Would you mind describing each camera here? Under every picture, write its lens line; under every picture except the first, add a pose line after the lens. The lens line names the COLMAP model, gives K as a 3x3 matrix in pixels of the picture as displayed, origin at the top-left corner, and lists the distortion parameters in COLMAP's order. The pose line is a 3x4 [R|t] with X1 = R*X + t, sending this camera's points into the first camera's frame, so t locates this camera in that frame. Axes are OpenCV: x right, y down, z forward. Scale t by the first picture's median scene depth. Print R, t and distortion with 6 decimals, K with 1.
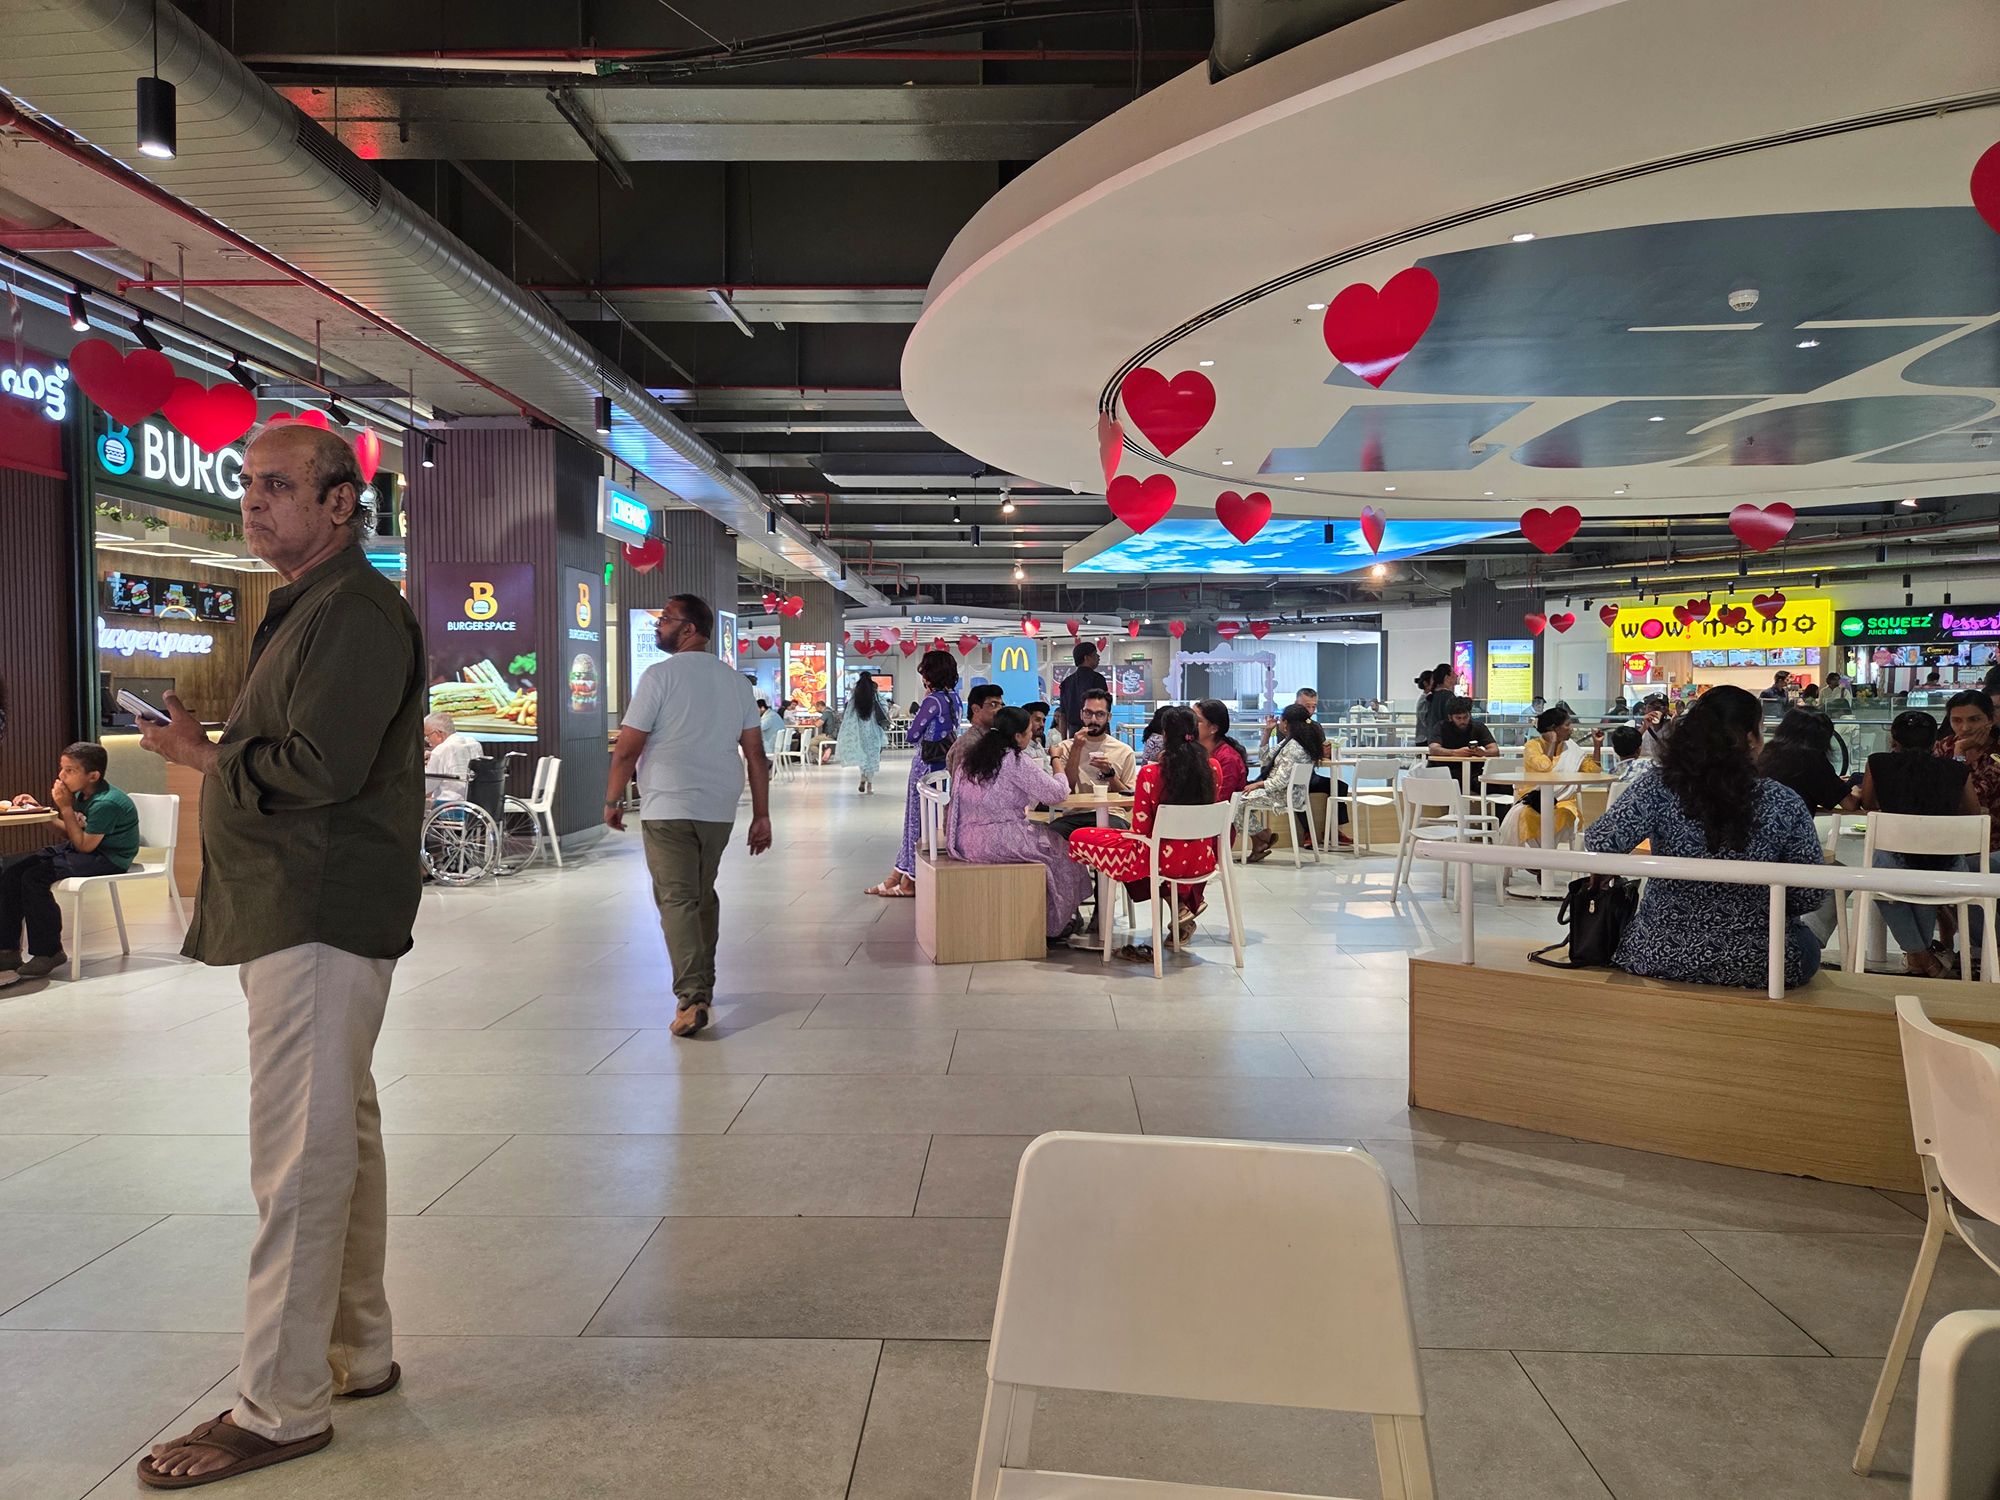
lens RADIAL K [[1368.0, 0, 992.9], [0, 1368.0, 741.9], [0, 0, 1]] dist [0.035268, -0.003354]
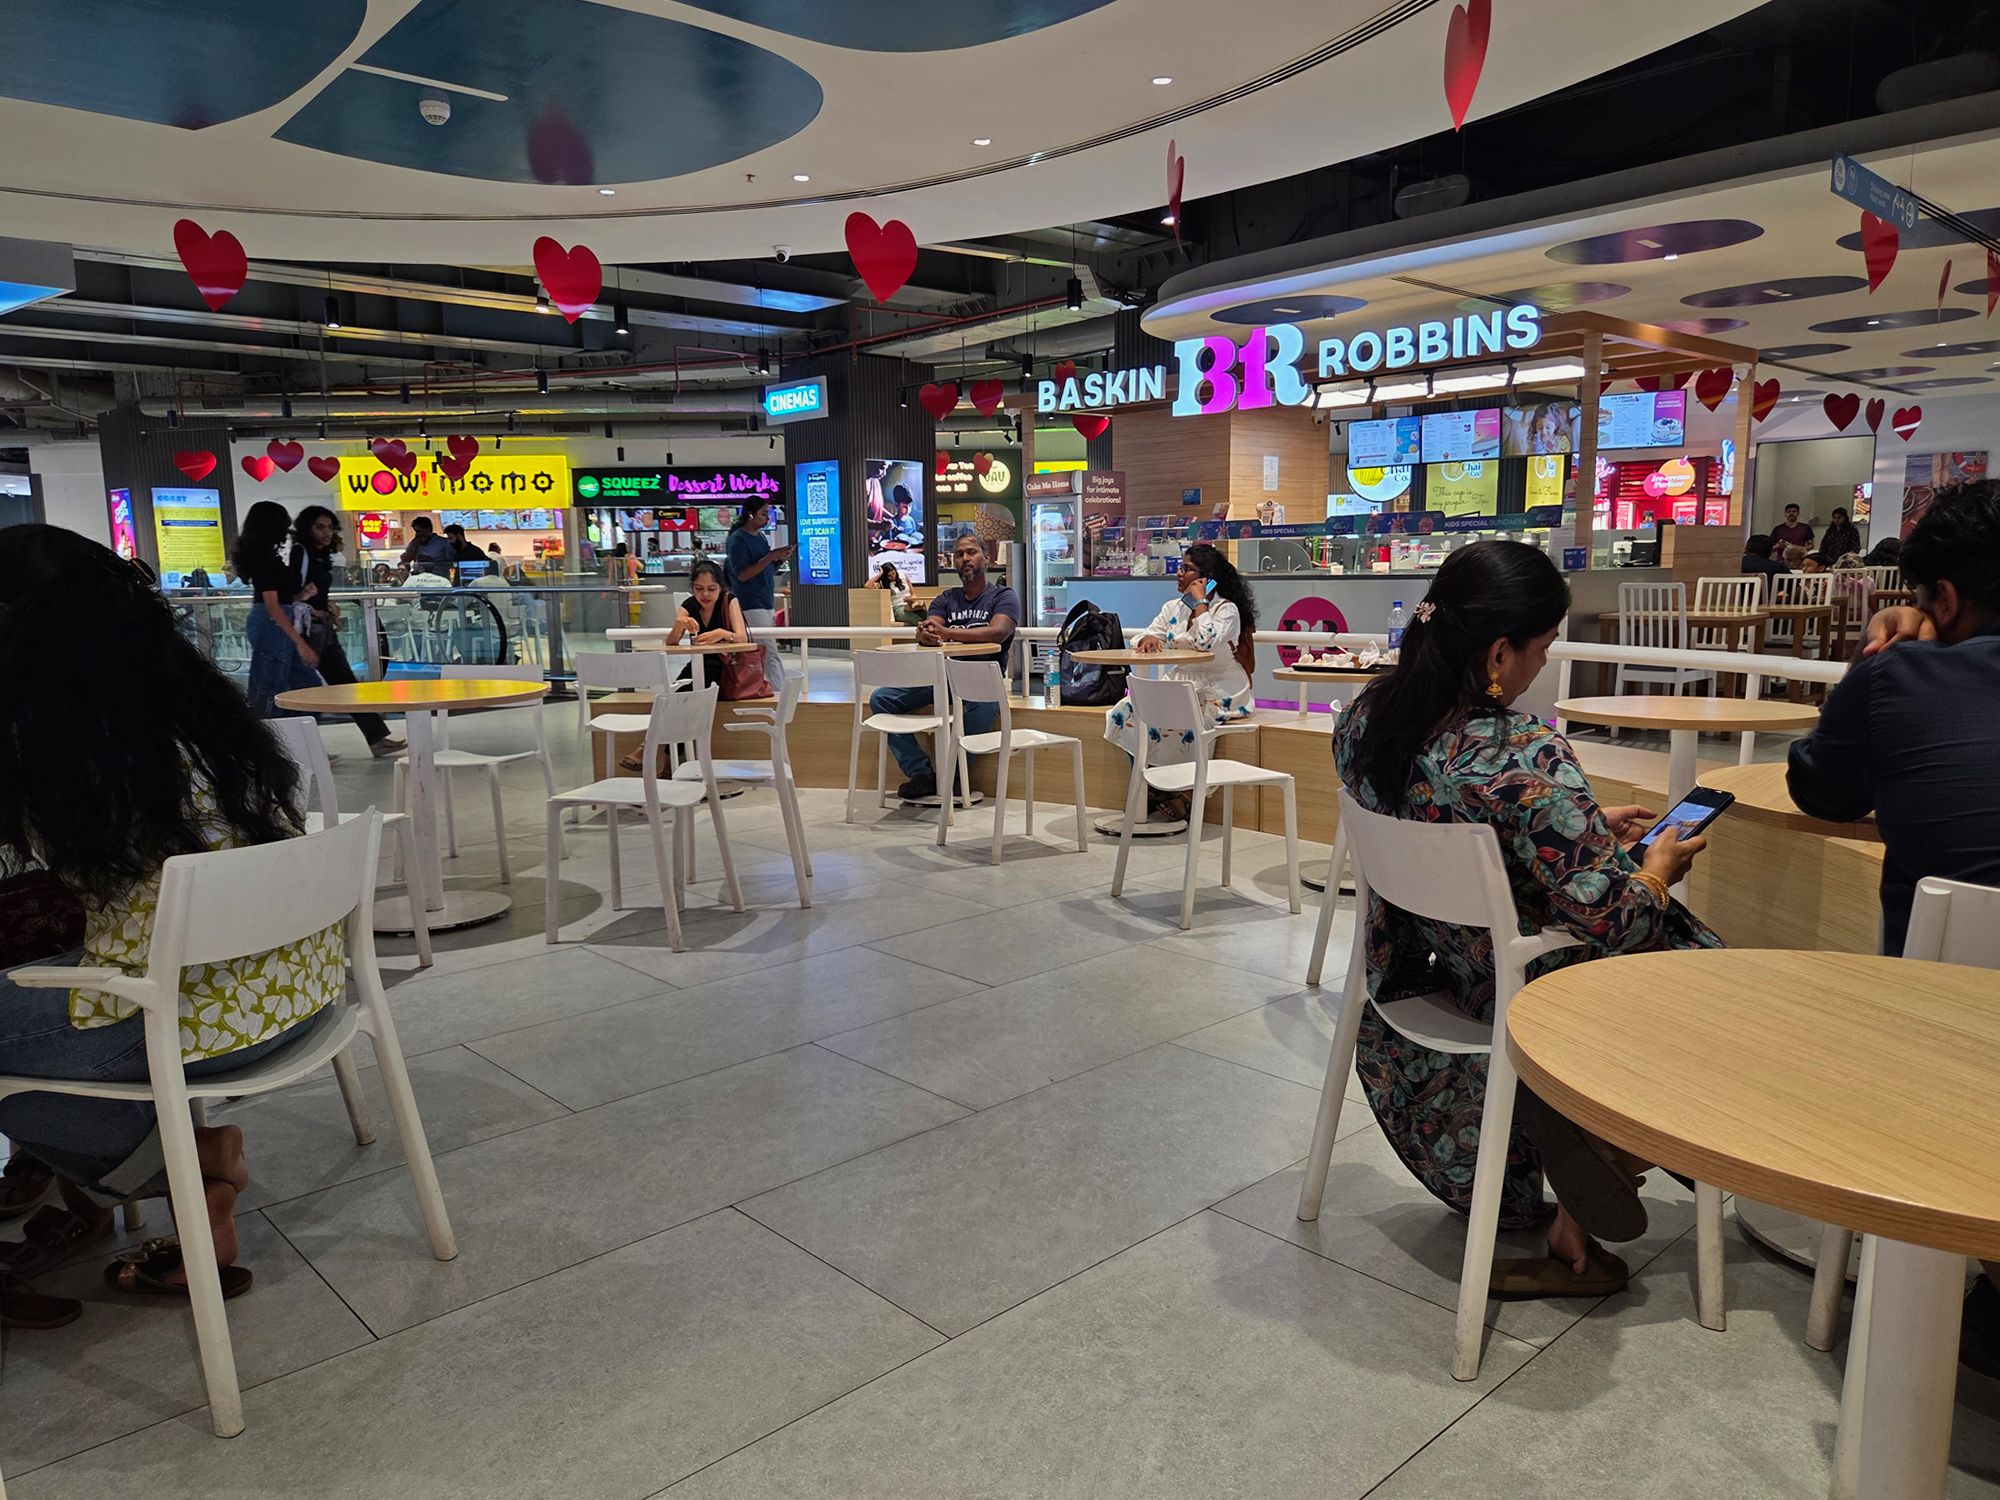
lens RADIAL K [[1368.0, 0, 1002.0], [0, 1368.0, 762.8], [0, 0, 1]] dist [0.035268, -0.003354]
pose [[0.713031, -0.107508, 0.692841, 0.160809], [0.033414, 0.992262, 0.119582, -0.000901], [-0.700336, -0.062115, 0.711105, 0.144321]]
